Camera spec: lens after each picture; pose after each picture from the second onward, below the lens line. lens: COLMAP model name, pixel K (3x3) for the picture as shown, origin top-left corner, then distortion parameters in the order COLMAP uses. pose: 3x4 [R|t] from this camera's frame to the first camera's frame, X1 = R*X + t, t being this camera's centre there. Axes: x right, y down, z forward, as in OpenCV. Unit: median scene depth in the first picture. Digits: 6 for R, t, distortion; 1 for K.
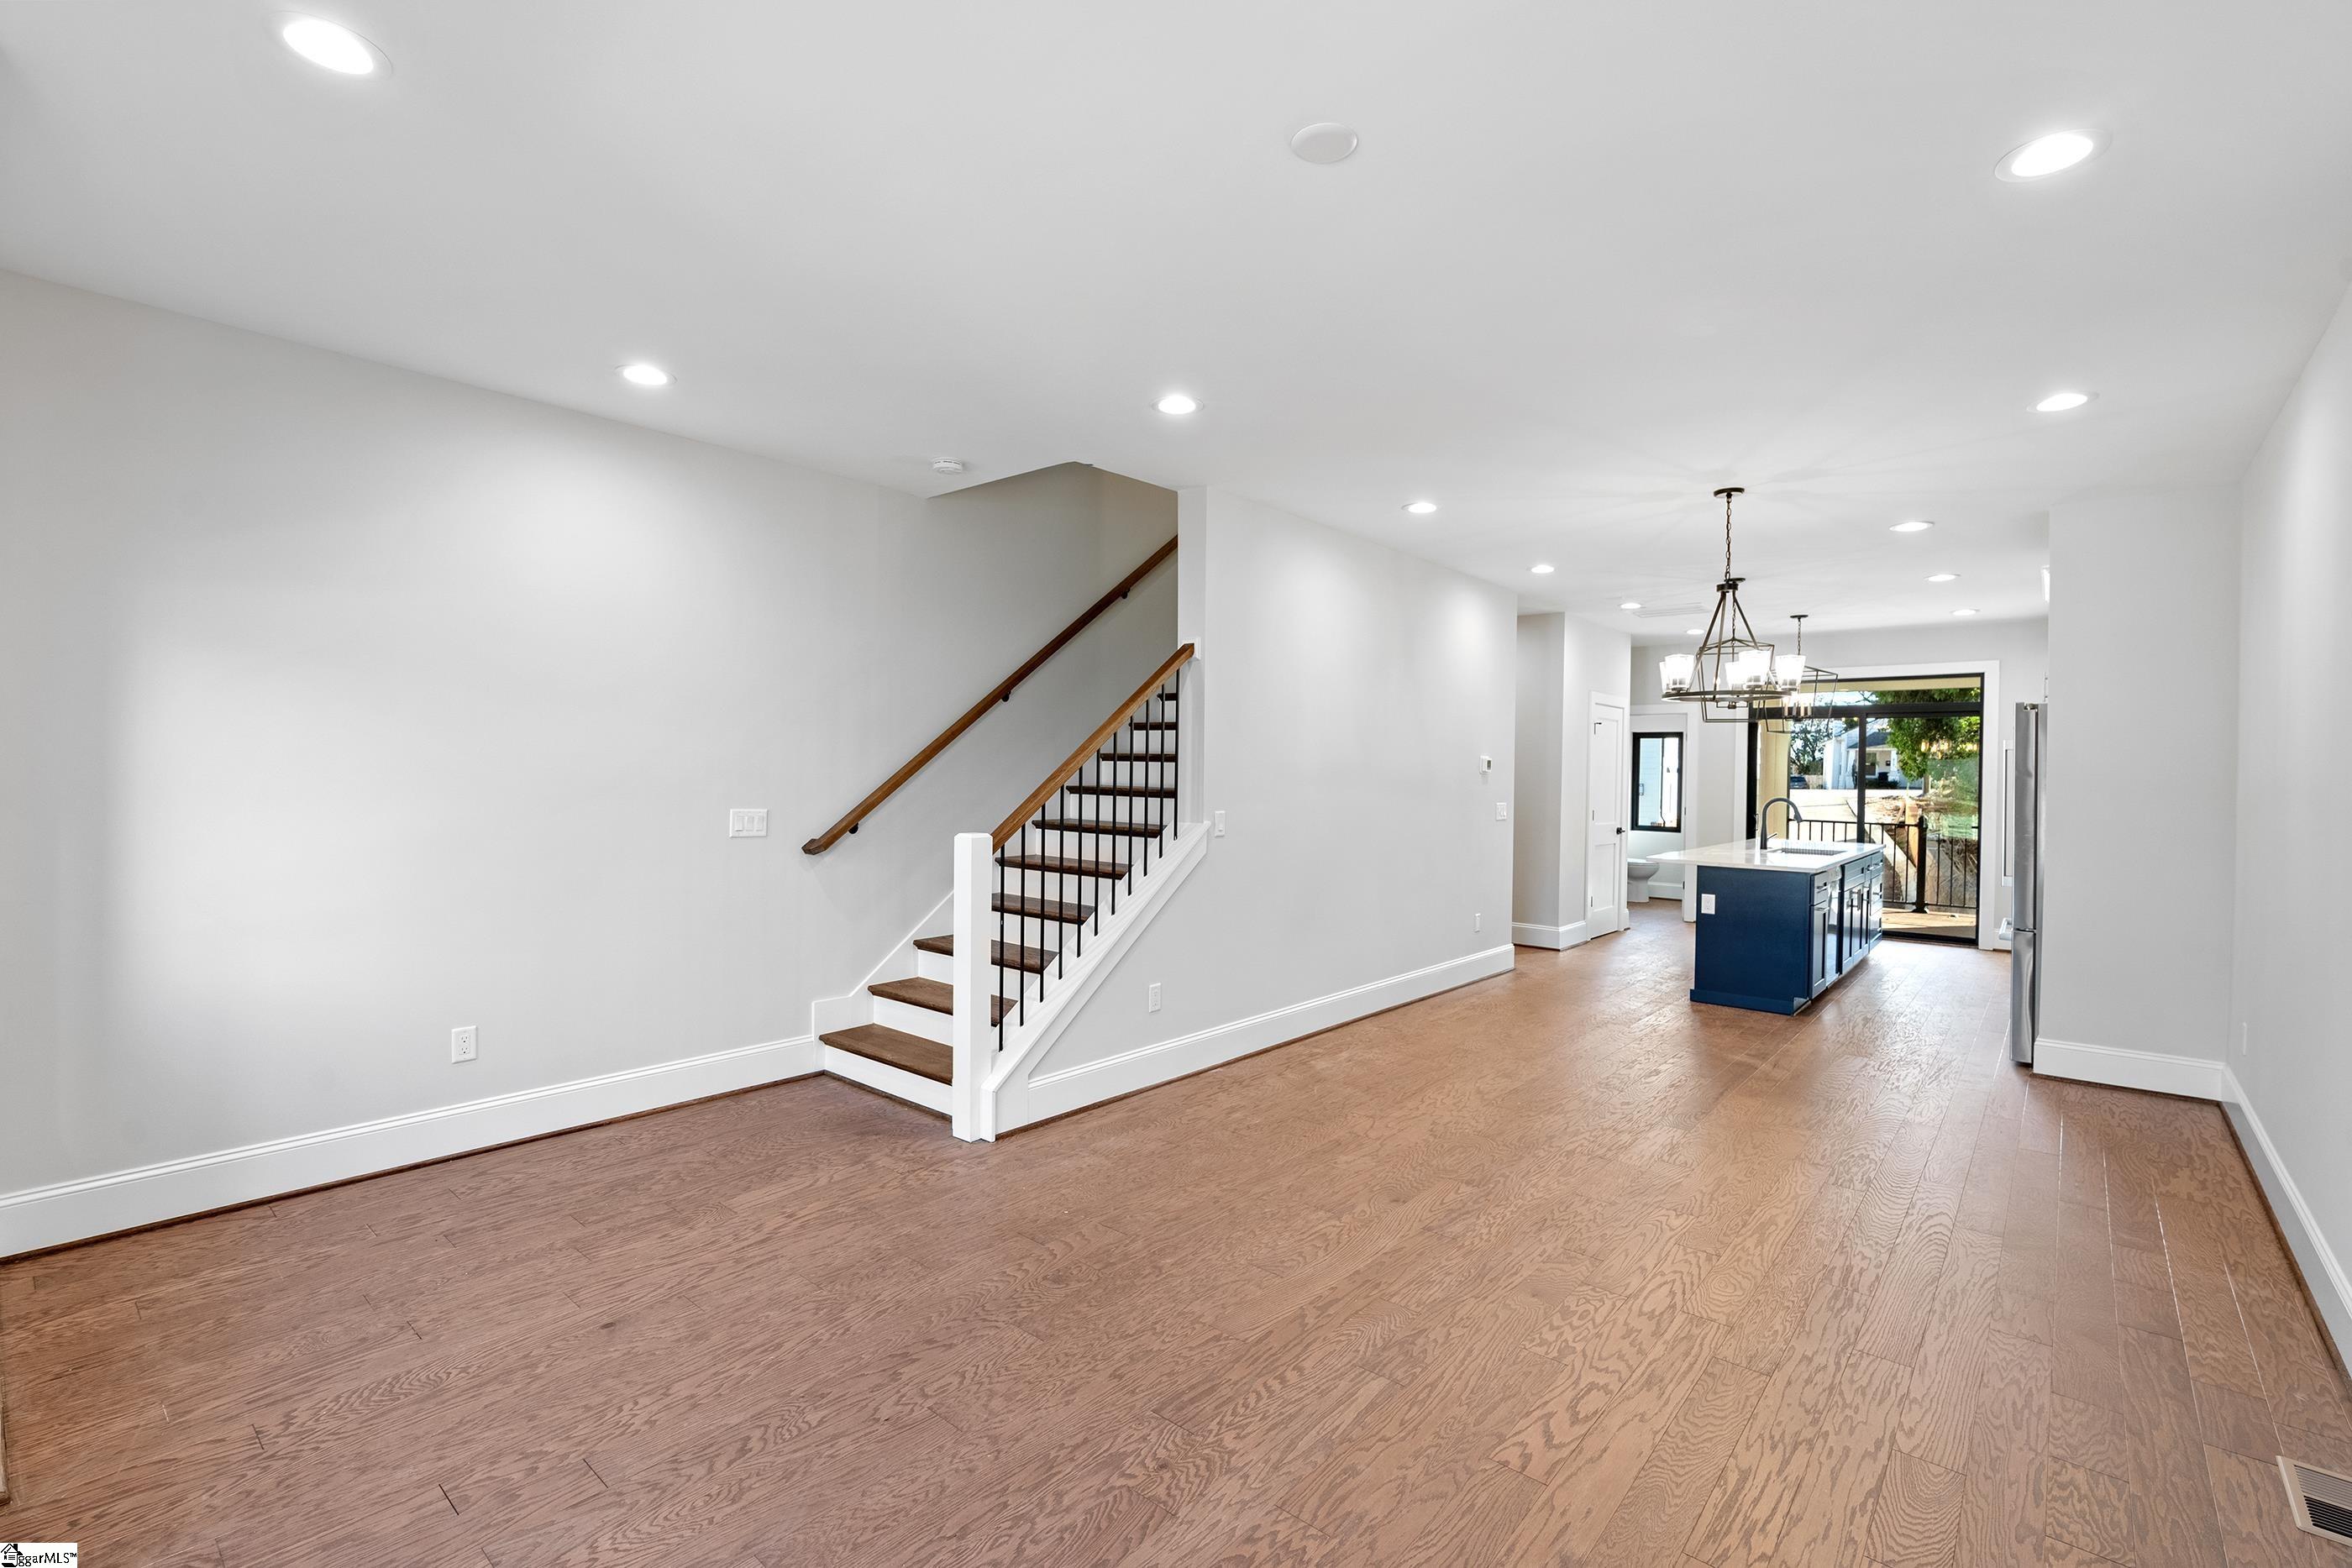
lens RADIAL K [[1061.7, 0, 1163.5], [0, 1061.7, 784.1], [0, 0, 1]] dist [-0.009590, 0.003058]
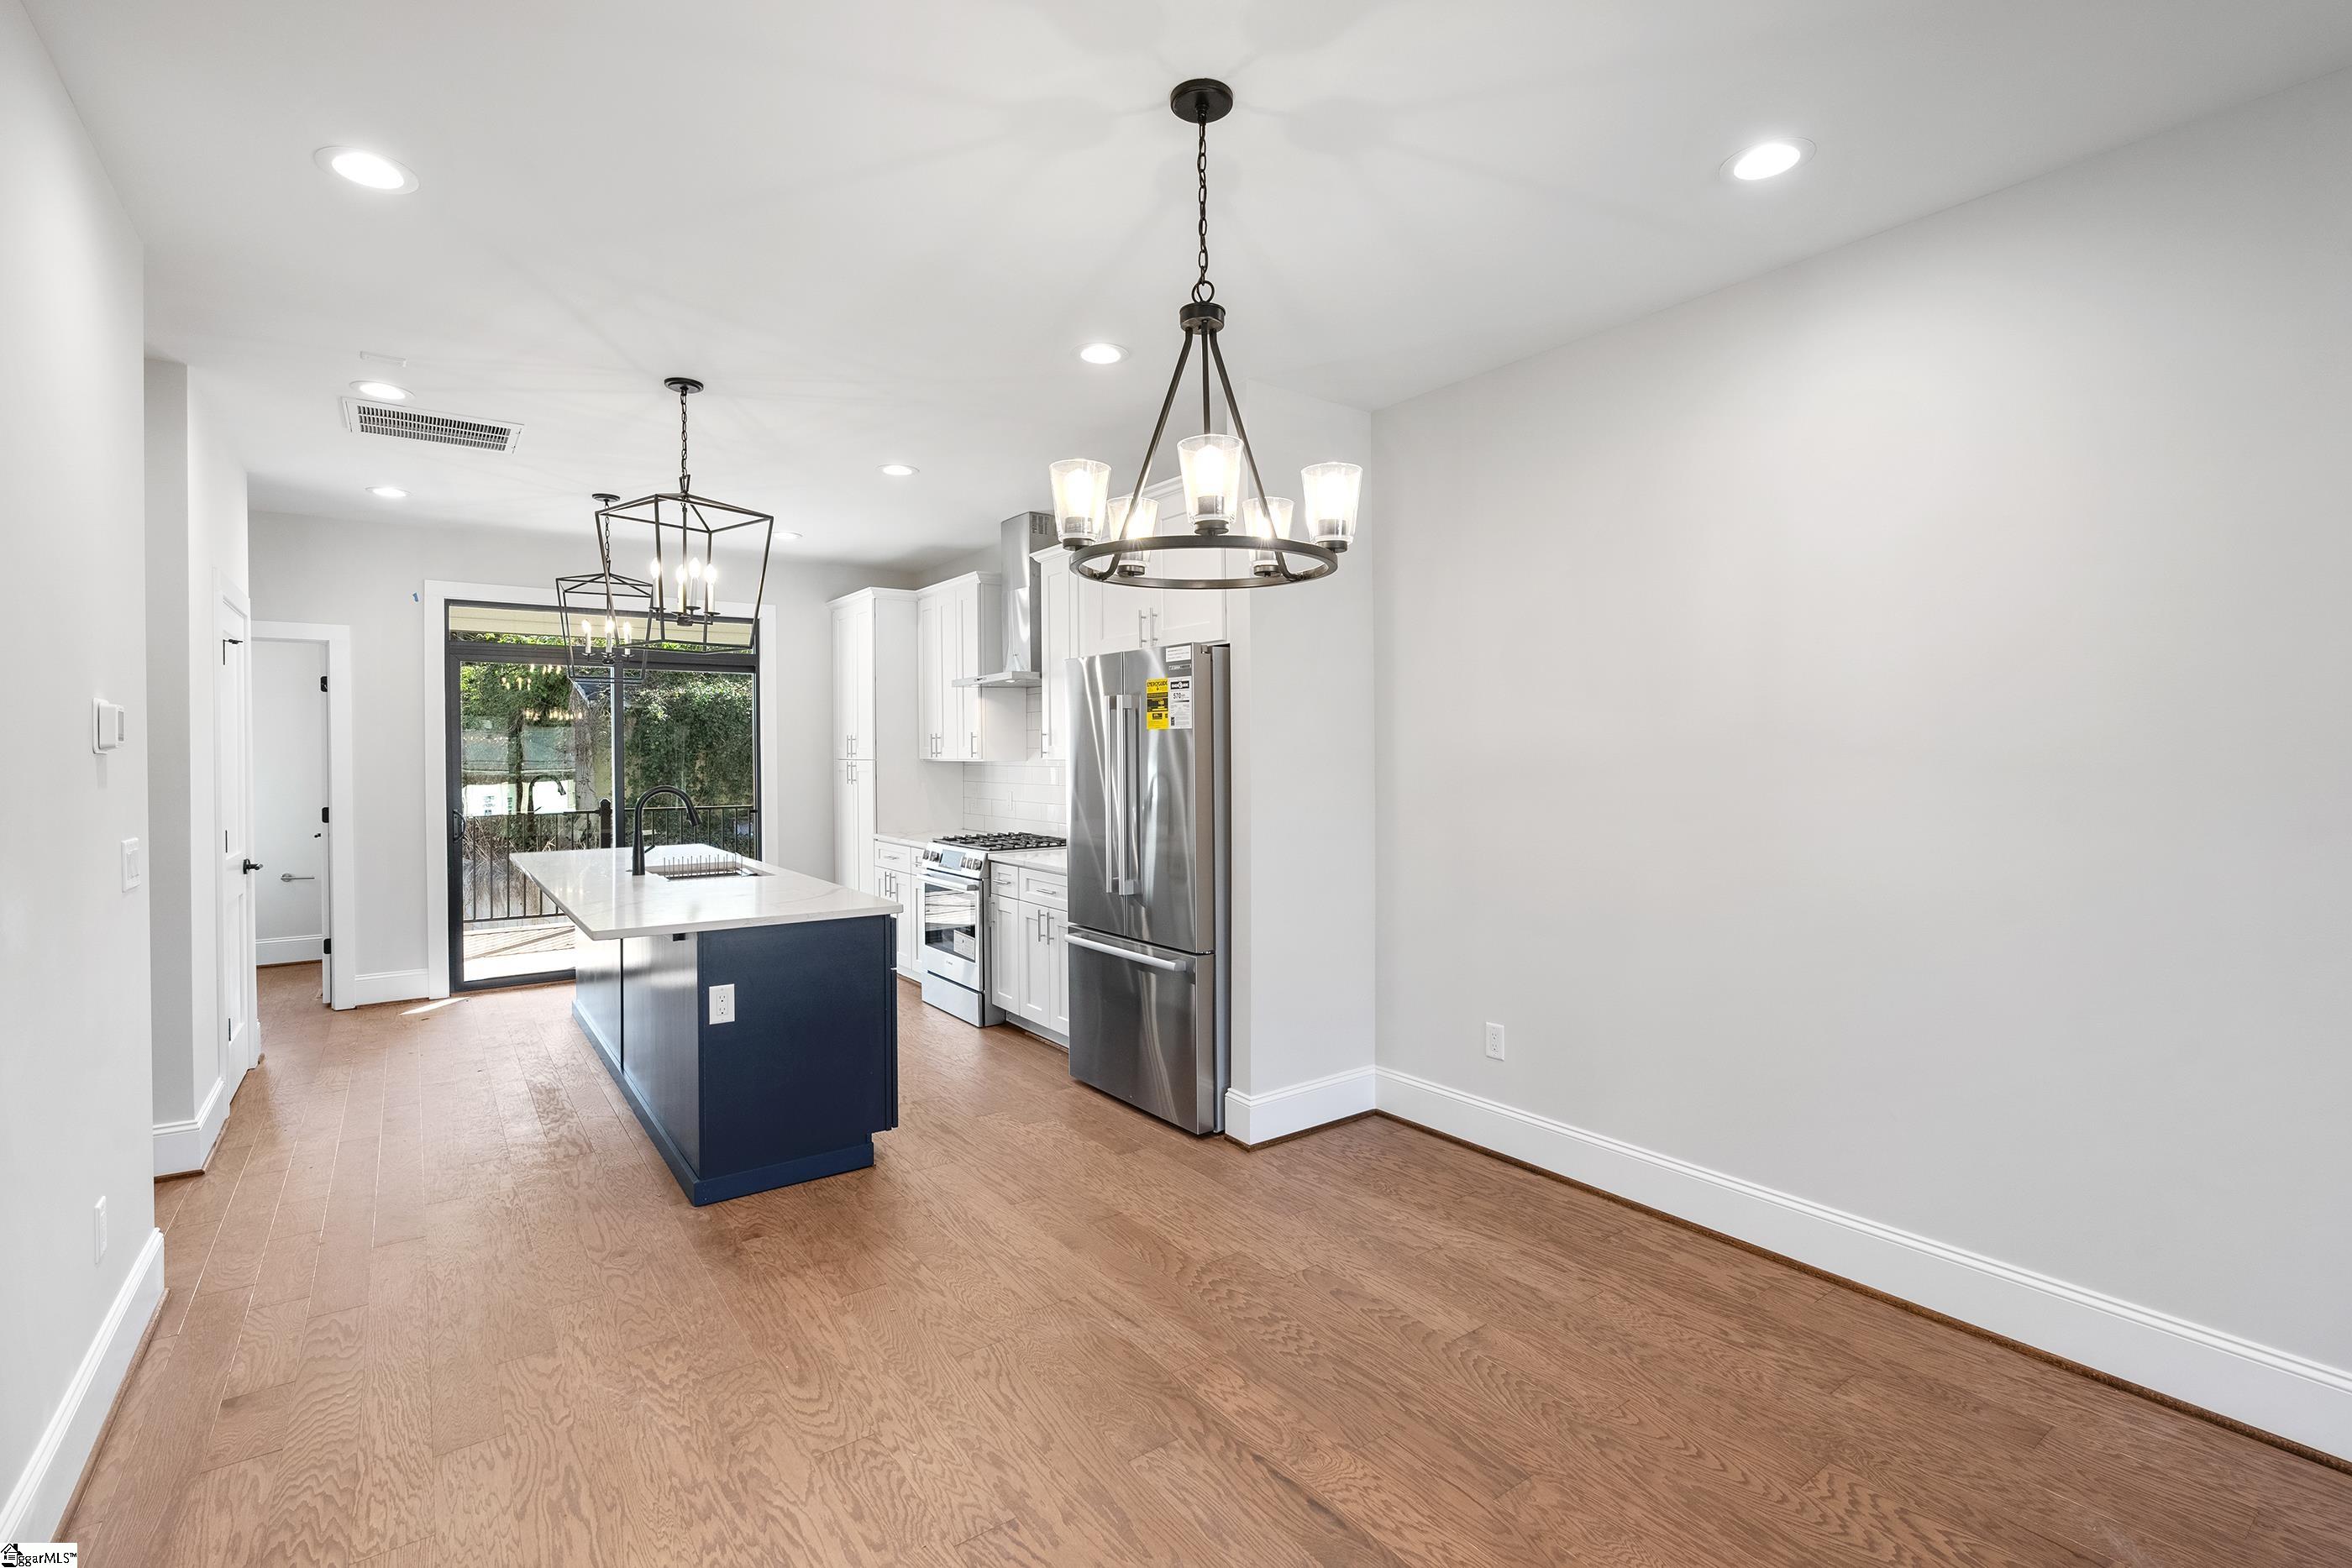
lens RADIAL K [[1061.7, 0, 1195.5], [0, 1061.7, 768.7], [0, 0, 1]] dist [-0.009590, 0.003058]
pose [[0.217312, -0.028733, 0.975679, 0.010883], [0.016750, 0.999529, 0.025705, -0.001263], [-0.975958, 0.010756, 0.217691, 0.099951]]
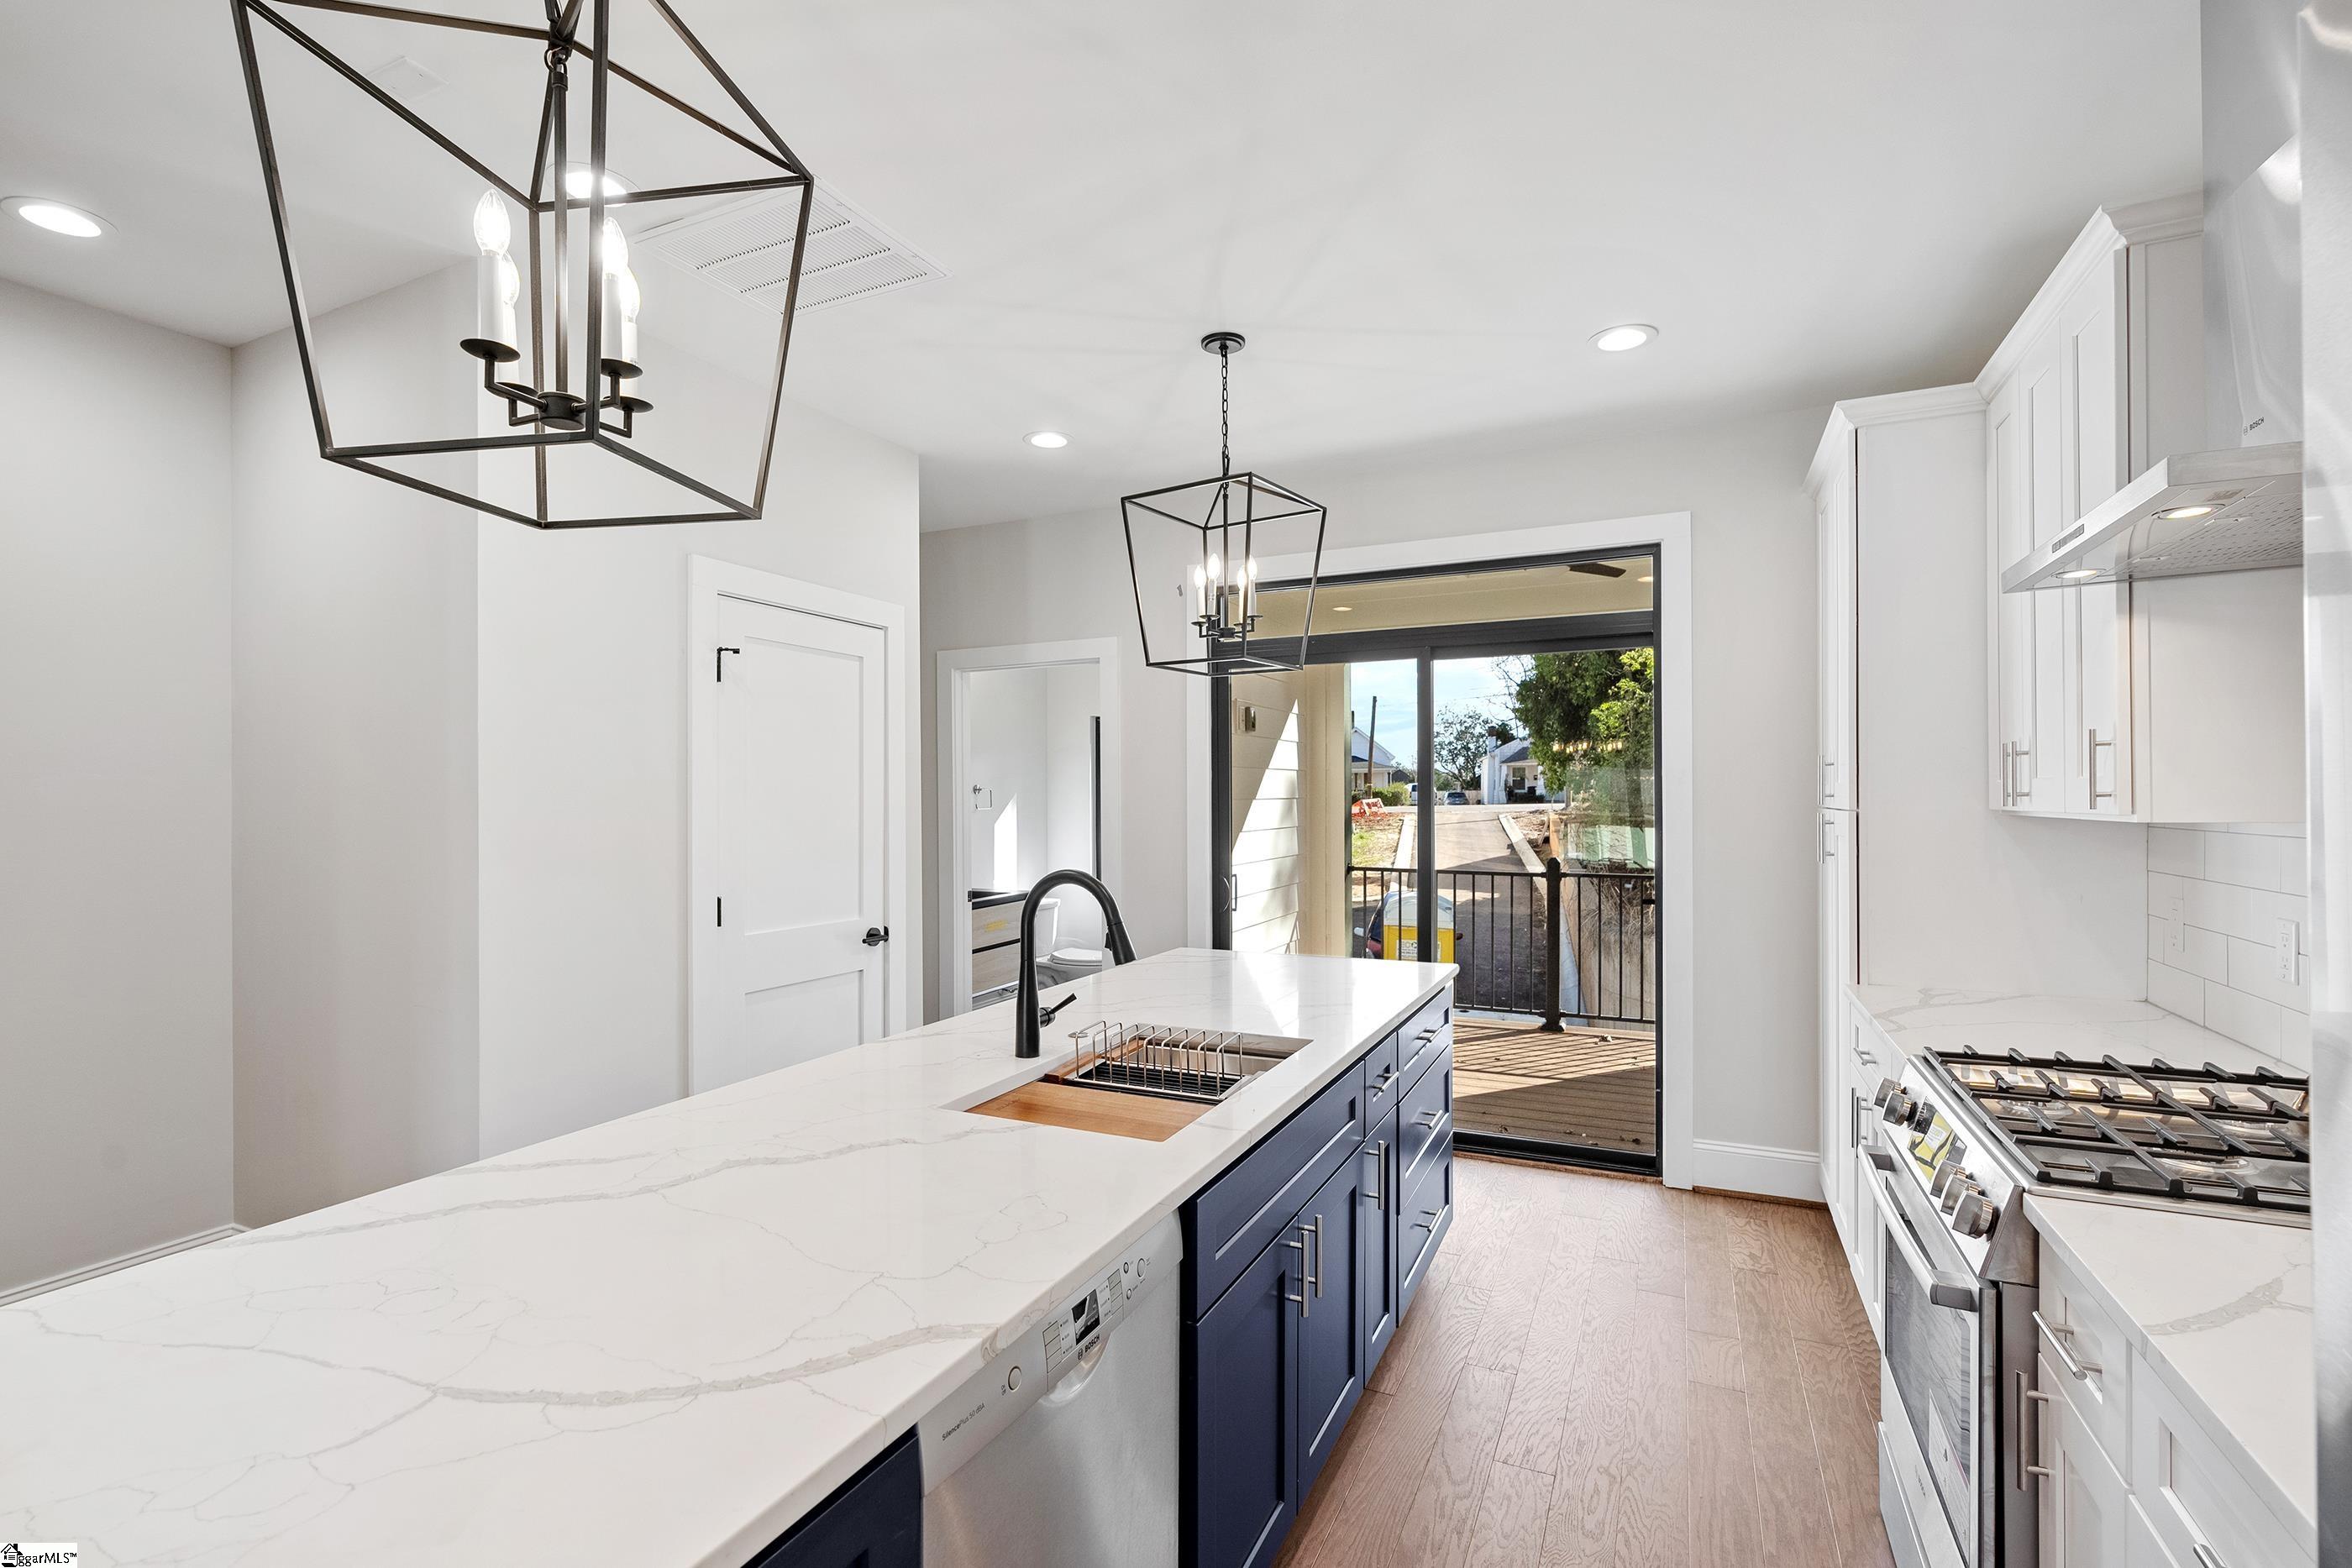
lens RADIAL K [[1061.7, 0, 1169.6], [0, 1061.7, 792.4], [0, 0, 1]] dist [-0.009590, 0.003058]
pose [[0.965087, -0.016095, 0.261434, 0.093625], [0.019886, 0.999732, -0.011861, -0.000553], [-0.261174, 0.016646, 0.965148, 0.127068]]
